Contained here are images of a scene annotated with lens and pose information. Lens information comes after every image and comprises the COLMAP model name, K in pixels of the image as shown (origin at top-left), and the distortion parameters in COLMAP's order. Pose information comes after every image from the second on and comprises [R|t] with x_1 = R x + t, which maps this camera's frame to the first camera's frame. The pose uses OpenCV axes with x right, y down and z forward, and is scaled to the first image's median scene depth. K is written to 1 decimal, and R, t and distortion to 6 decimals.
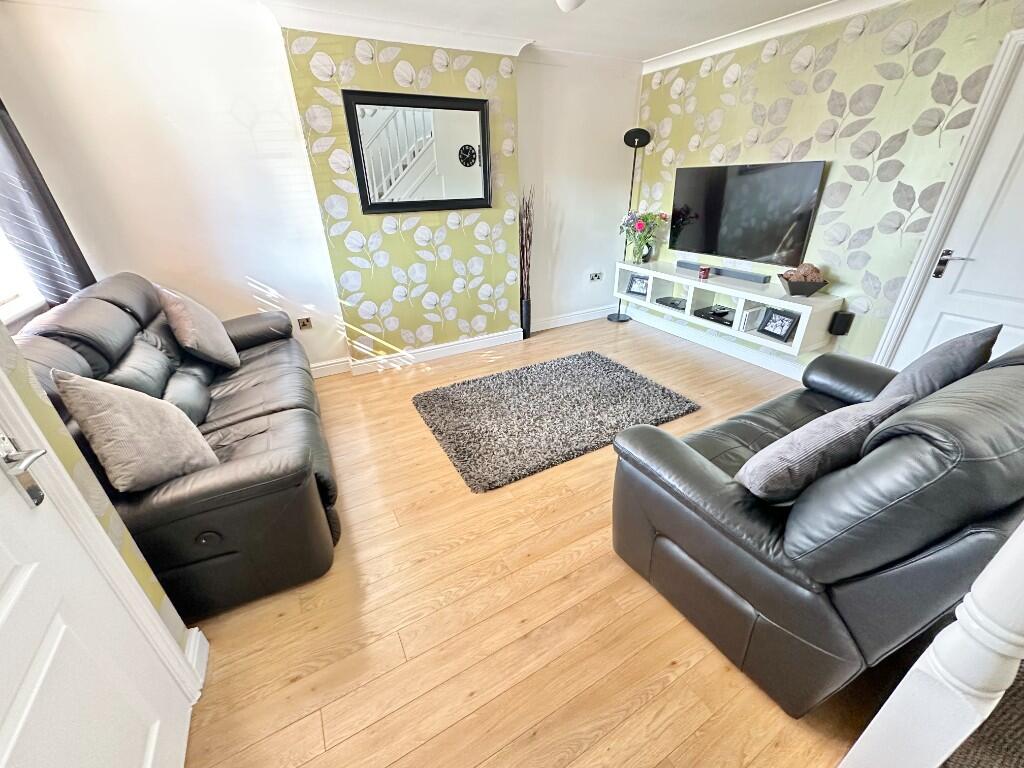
lens RADIAL K [[409.4, 0, 515.9], [0, 409.4, 387.7], [0, 0, 1]] dist [-0.001225, -0.000302]
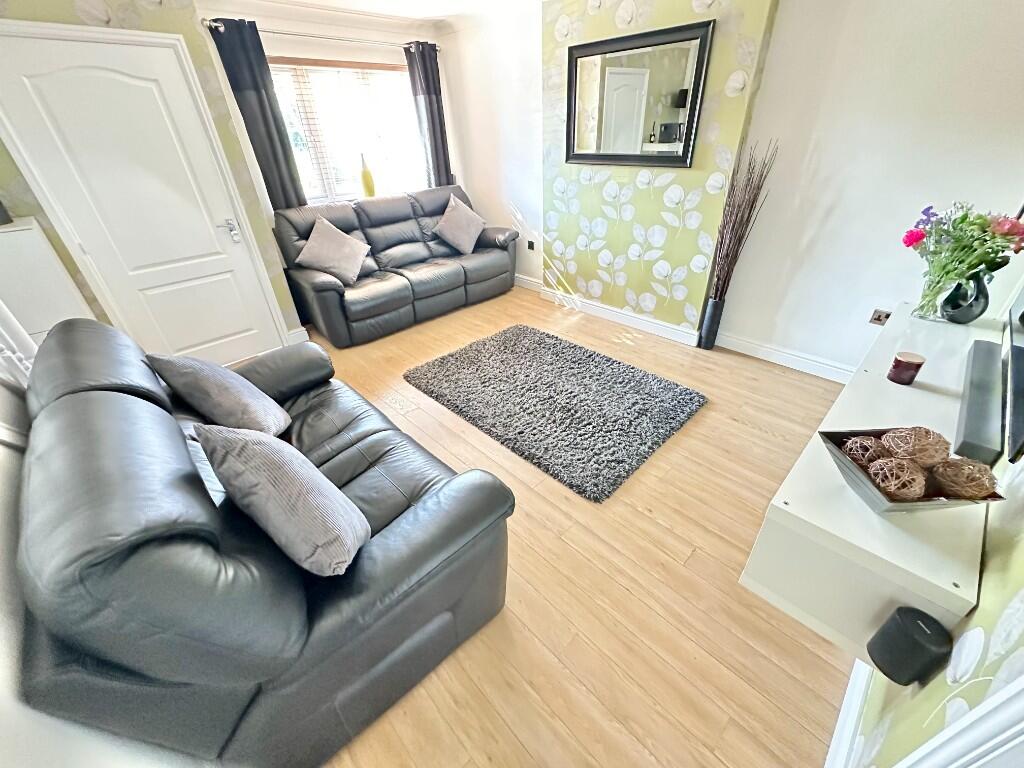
lens RADIAL K [[409.4, 0, 516.2], [0, 409.4, 384.1], [0, 0, 1]] dist [-0.001225, -0.000302]
pose [[0.265902, 0.525310, -0.808298, 0.696608], [-0.411583, 0.820083, 0.397572, -0.268317], [0.871720, 0.226966, 0.434271, 0.449488]]
